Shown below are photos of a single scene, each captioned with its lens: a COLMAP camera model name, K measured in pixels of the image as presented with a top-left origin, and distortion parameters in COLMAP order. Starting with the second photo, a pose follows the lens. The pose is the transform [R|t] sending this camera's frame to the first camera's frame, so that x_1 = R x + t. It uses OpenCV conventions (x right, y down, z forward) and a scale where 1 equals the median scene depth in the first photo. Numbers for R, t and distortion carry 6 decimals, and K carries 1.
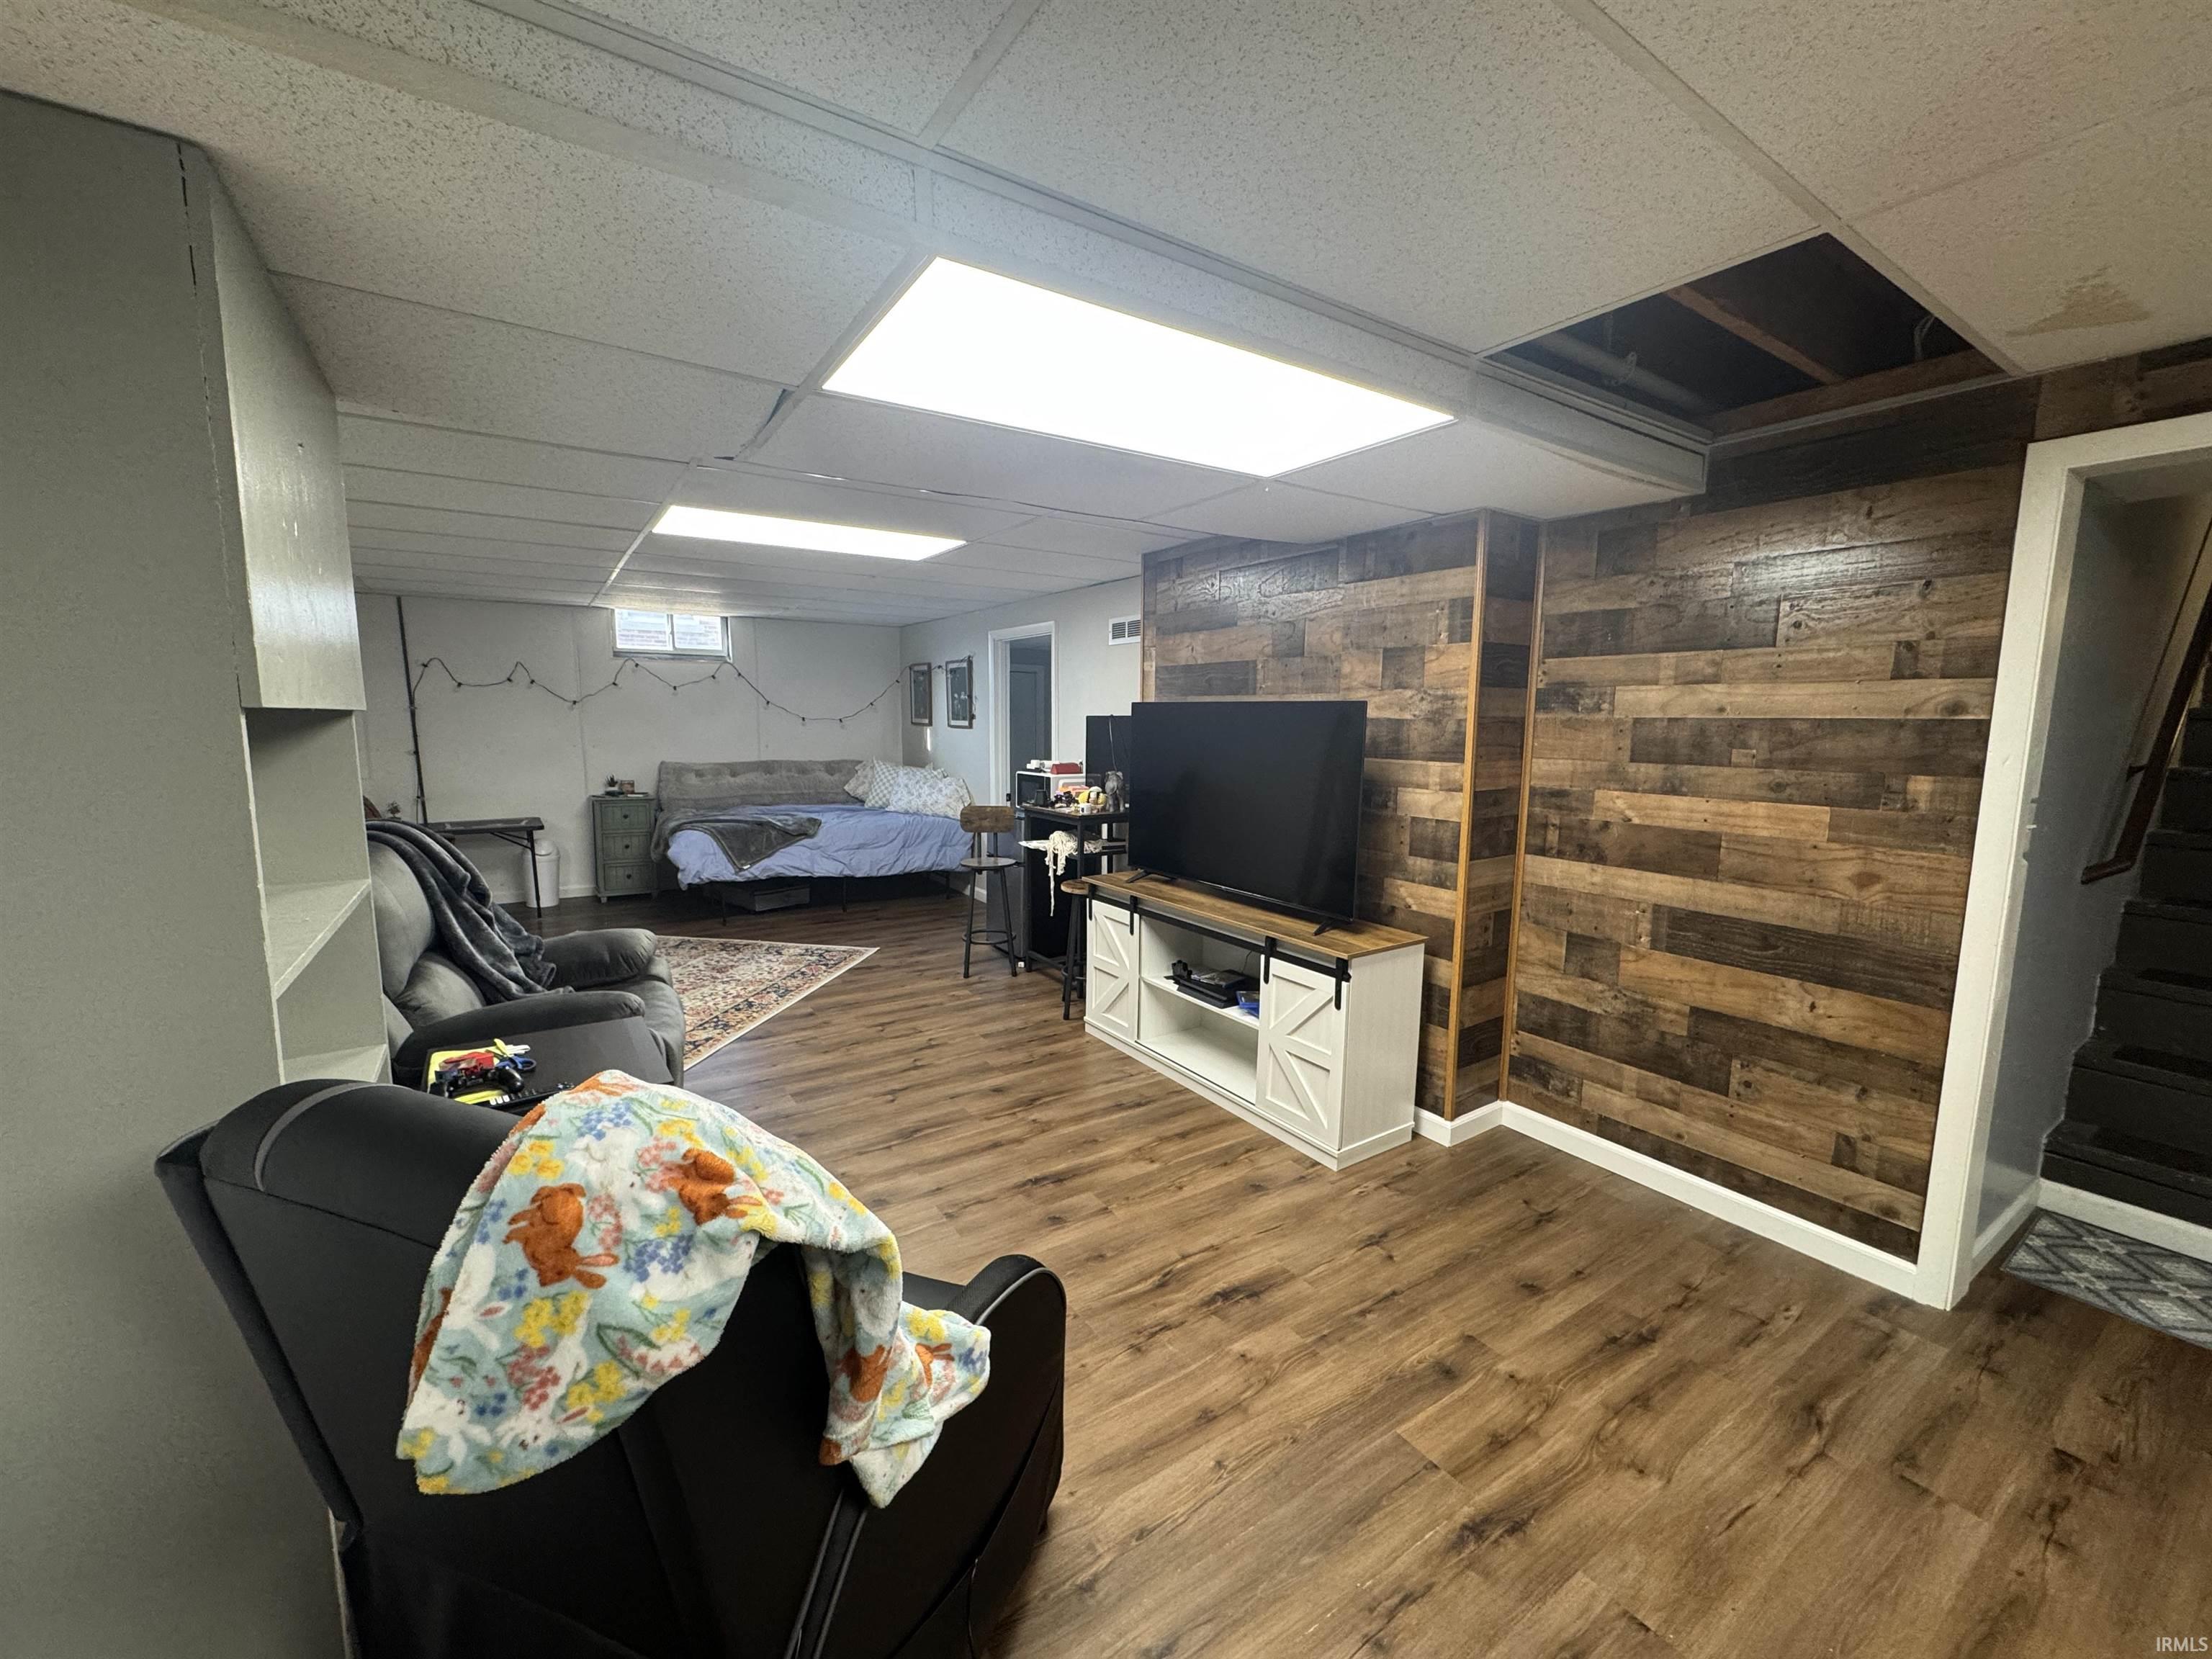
lens RADIAL K [[874.5, 0, 1107.4], [0, 874.5, 824.8], [0, 0, 1]] dist [-0.001817, 0.000417]
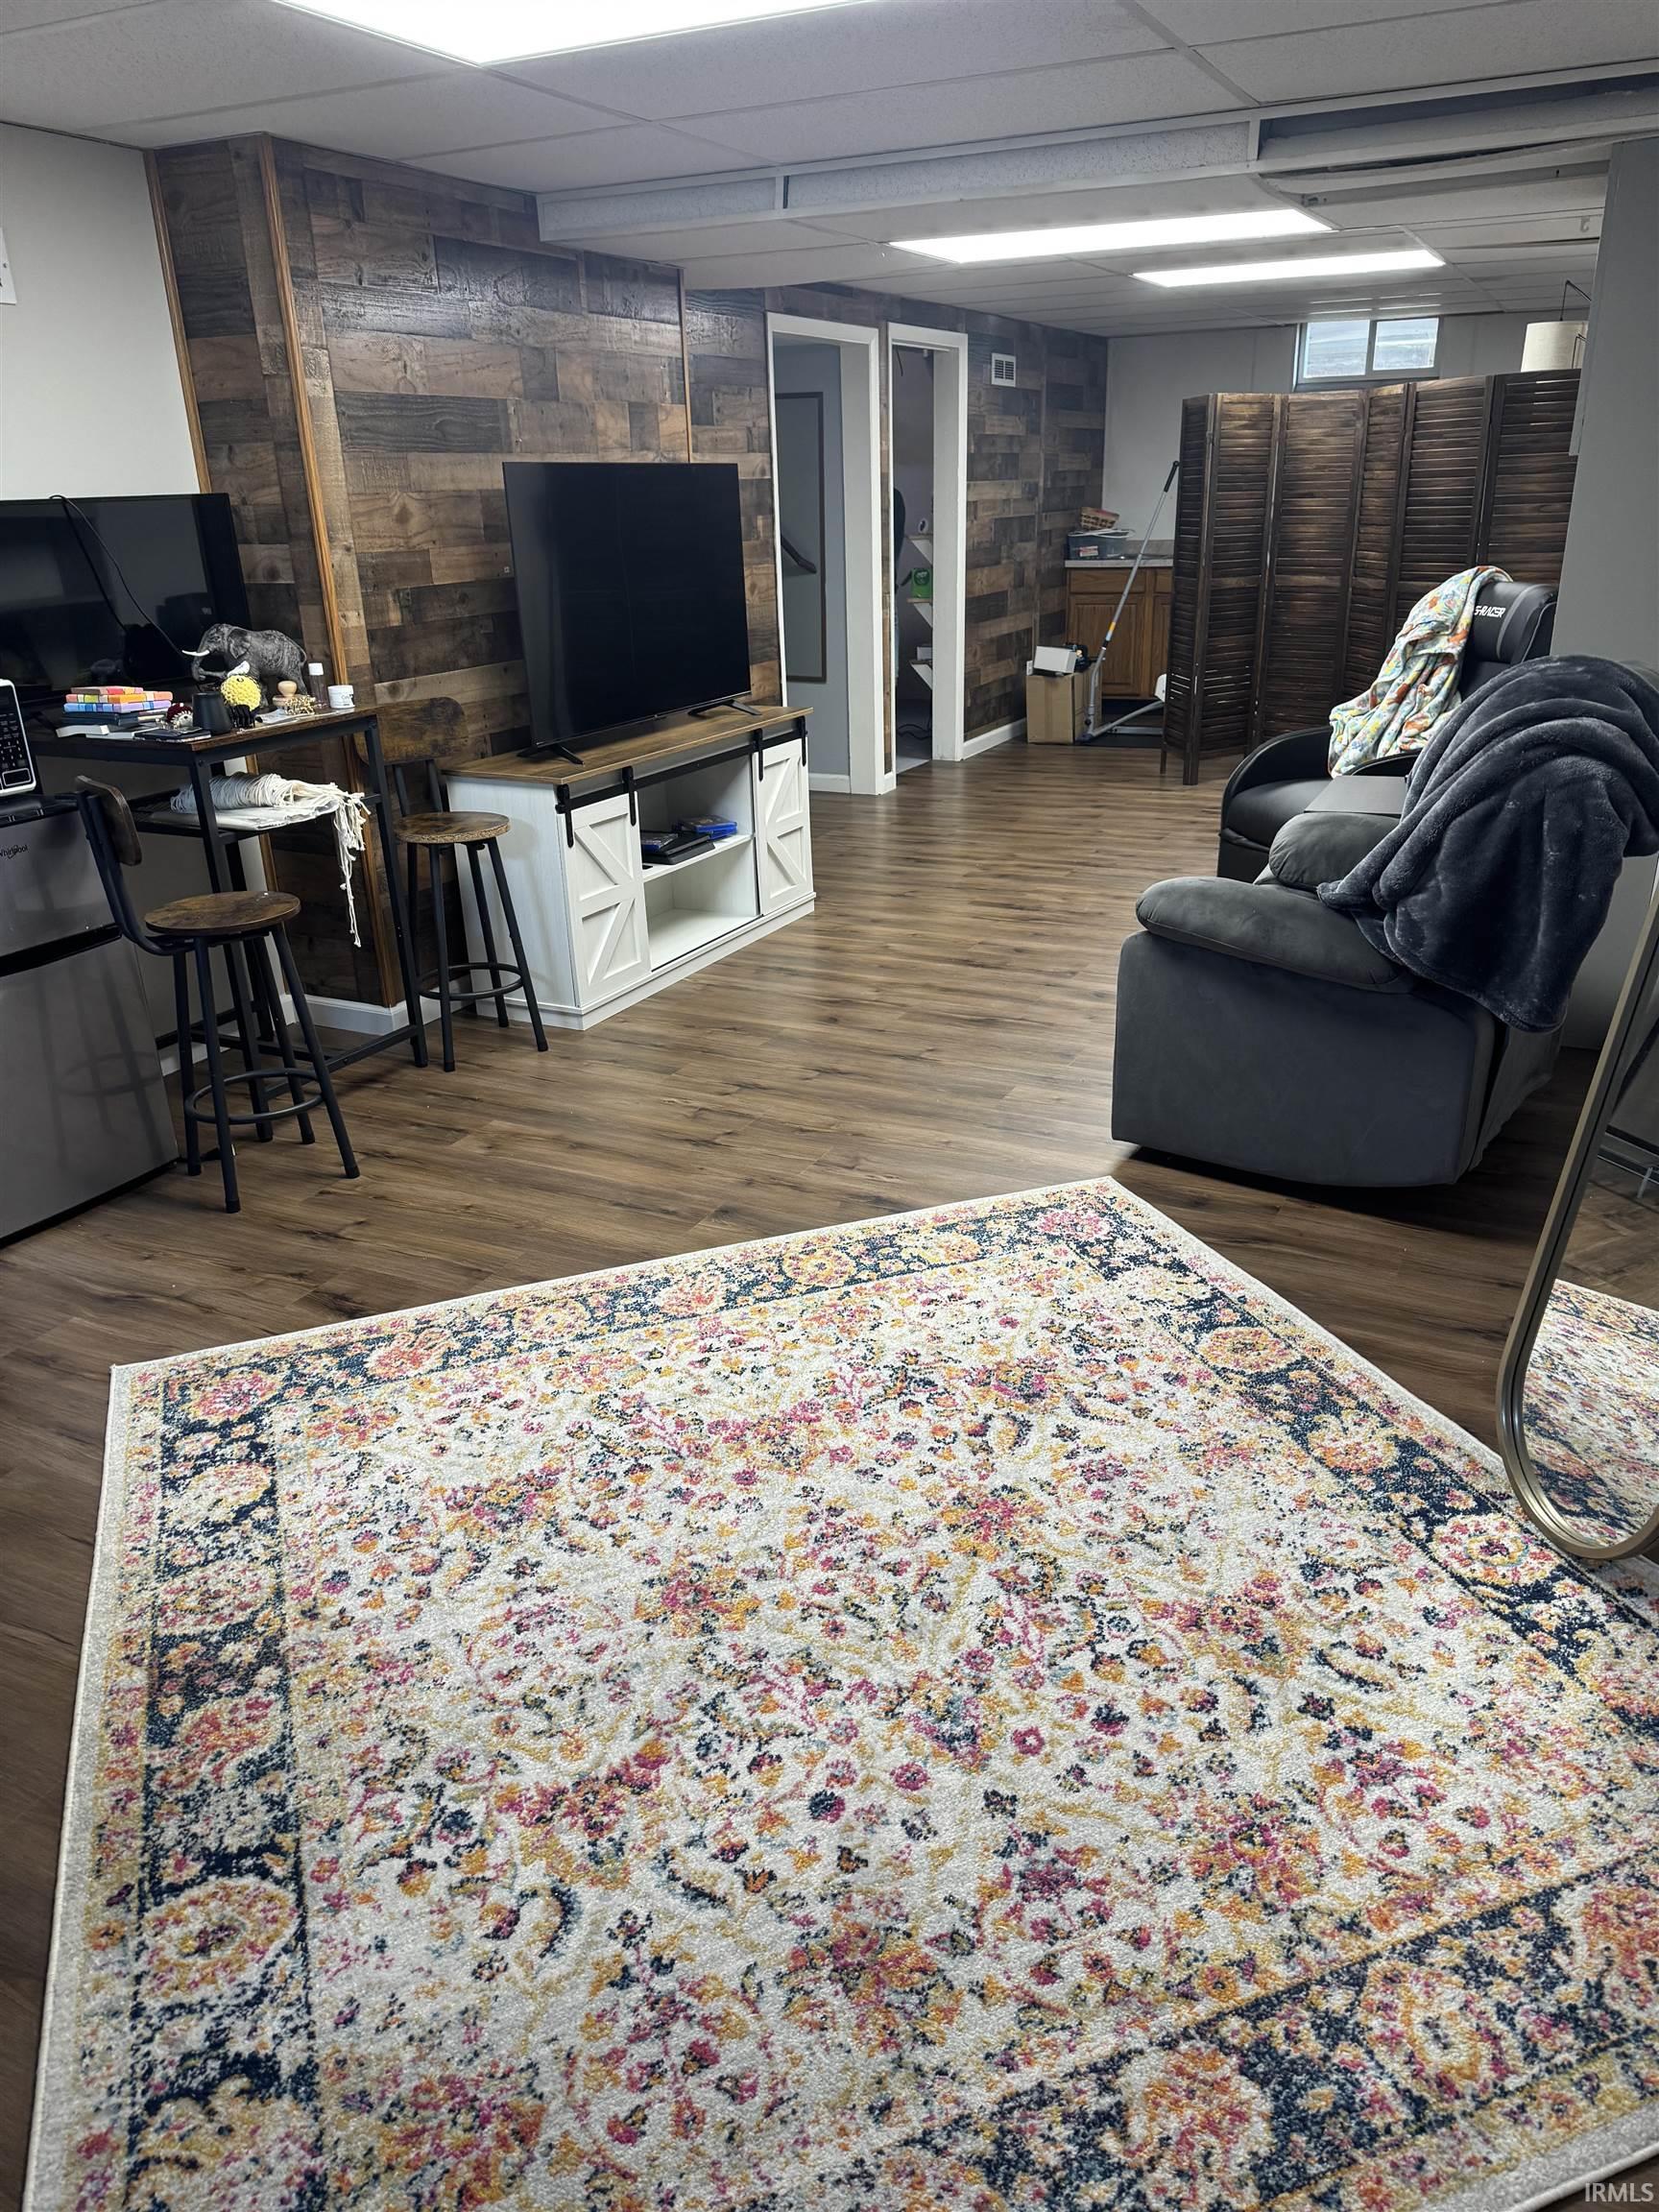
lens RADIAL K [[1534.4, 0, 839.3], [0, 1534.4, 1124.2], [0, 0, 1]] dist [0.060594, -0.071327]
pose [[-0.493162, -0.328489, 0.805535, -1.173560], [0.134105, 0.886194, 0.443482, -0.193960], [-0.859539, 0.326734, -0.392985, 1.481948]]
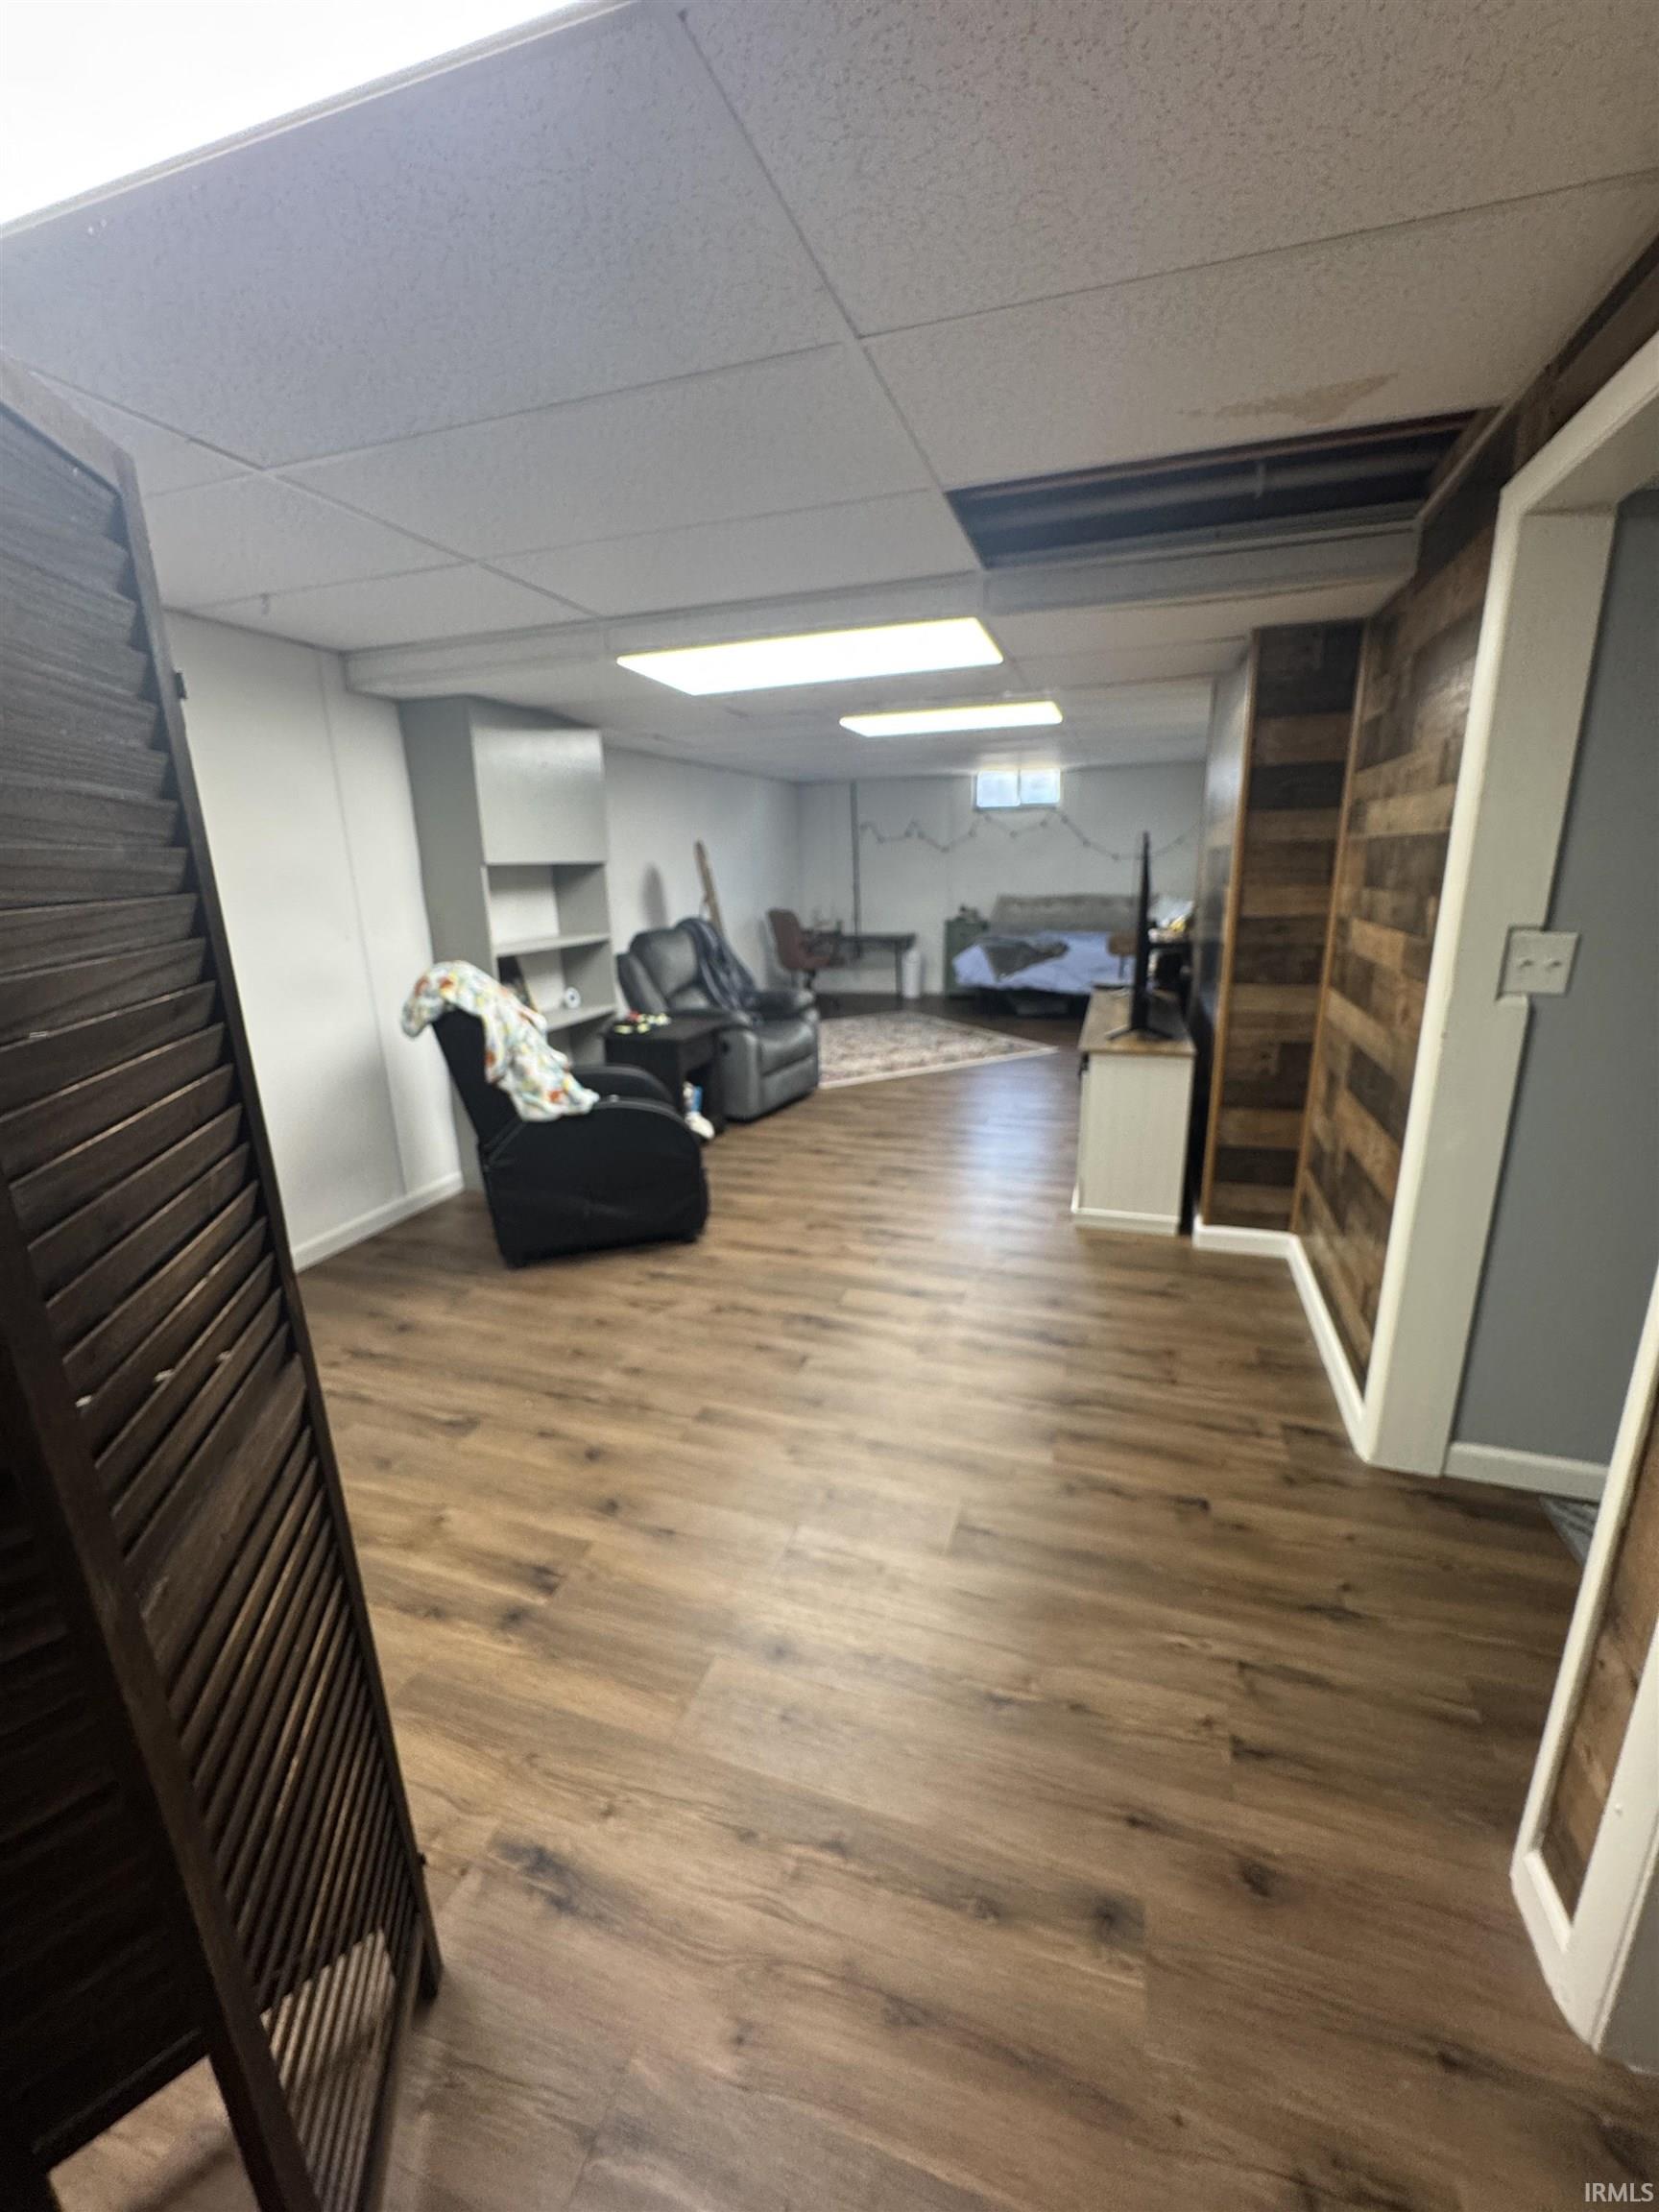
lens RADIAL K [[874.5, 0, 832.0], [0, 874.5, 1098.2], [0, 0, 1]] dist [-0.001817, 0.000417]
pose [[0.621699, 0.181706, -0.761888, 0.779538], [-0.067518, 0.981530, 0.178995, 0.016529], [0.780341, -0.059839, 0.622485, -0.027294]]
